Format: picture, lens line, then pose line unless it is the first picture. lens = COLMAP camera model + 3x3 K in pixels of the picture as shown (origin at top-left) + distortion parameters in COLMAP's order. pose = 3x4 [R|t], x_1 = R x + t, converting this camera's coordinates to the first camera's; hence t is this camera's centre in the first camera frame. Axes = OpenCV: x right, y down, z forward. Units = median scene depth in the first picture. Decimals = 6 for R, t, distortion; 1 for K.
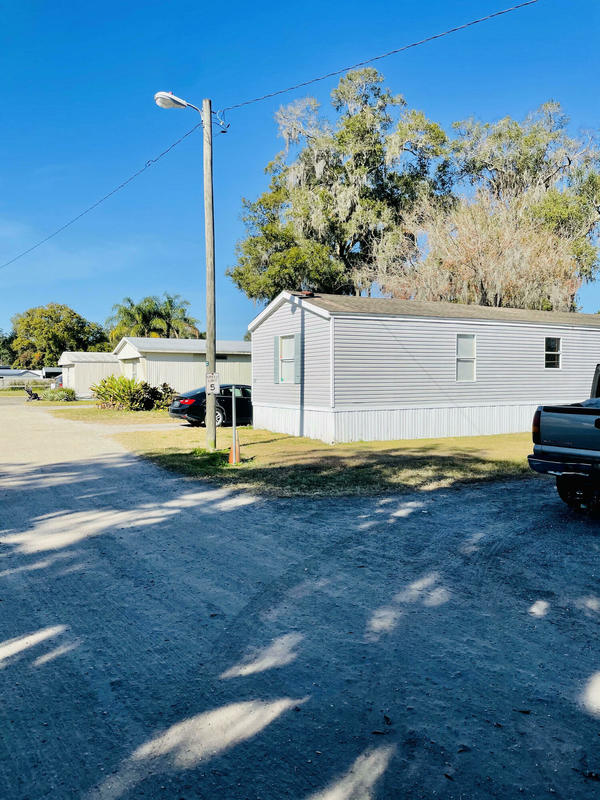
lens RADIAL K [[588.3, 0, 298.5], [0, 588.3, 398.8], [0, 0, 1]] dist [0.067930, -0.080337]
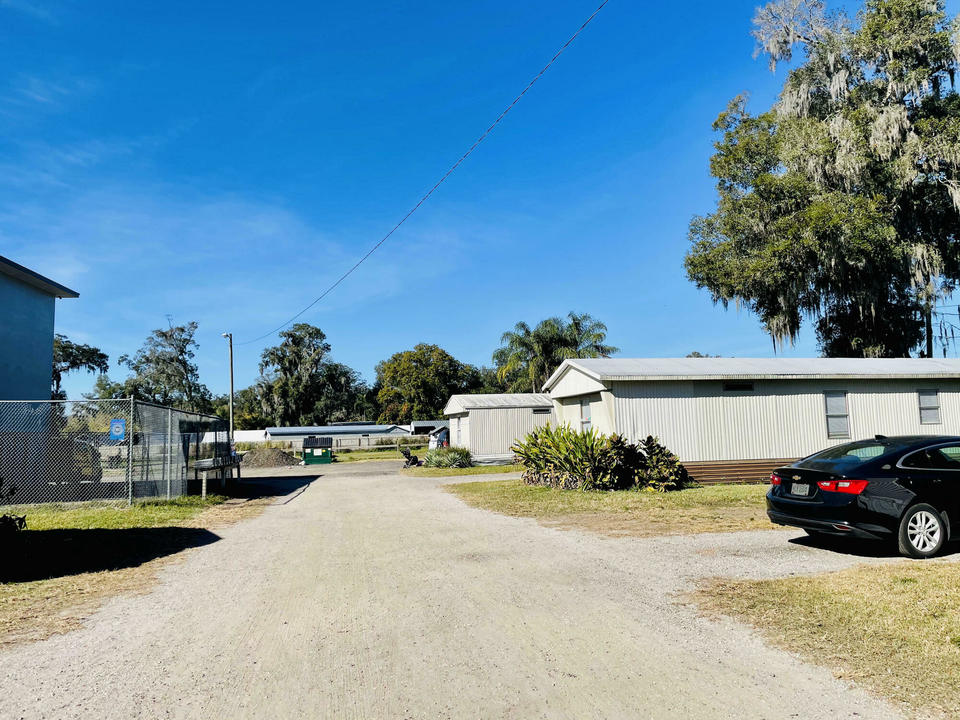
lens RADIAL K [[705.9, 0, 486.8], [0, 705.9, 356.2], [0, 0, 1]] dist [0.067930, -0.080337]
pose [[0.957882, -0.056580, -0.281534, -0.274494], [0.017085, 0.989889, -0.140811, -0.016232], [0.286654, 0.130070, 0.949163, 0.498838]]
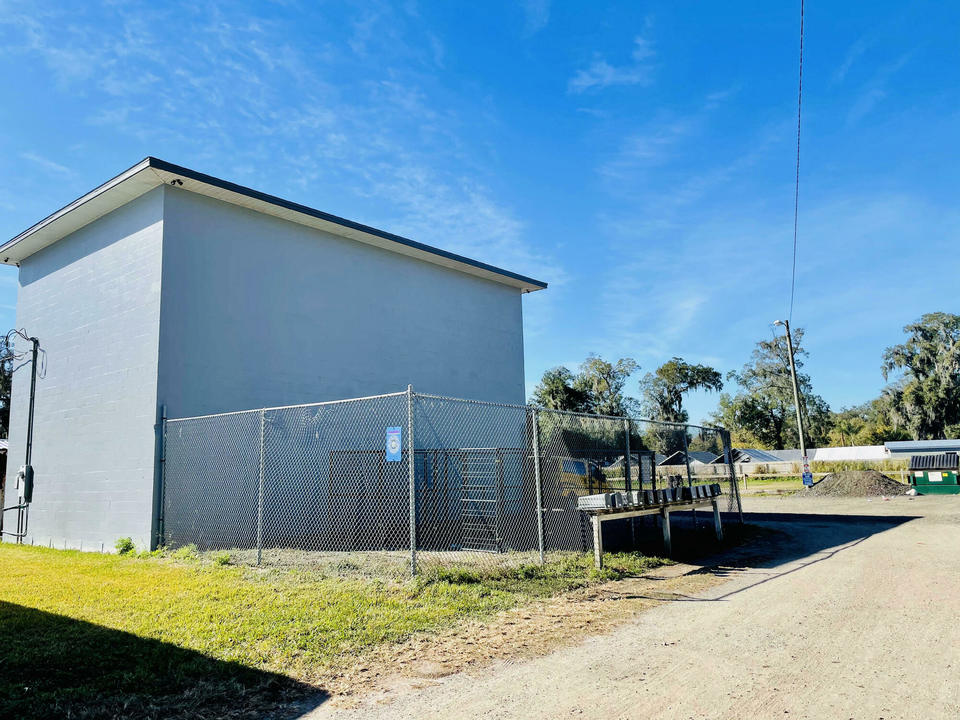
lens RADIAL K [[705.9, 0, 476.9], [0, 705.9, 338.0], [0, 0, 1]] dist [0.067930, -0.080337]
pose [[0.416272, -0.176339, -0.891977, -0.433689], [-0.002219, 0.980813, -0.194937, -0.031277], [0.909238, 0.083126, 0.407893, 0.990454]]
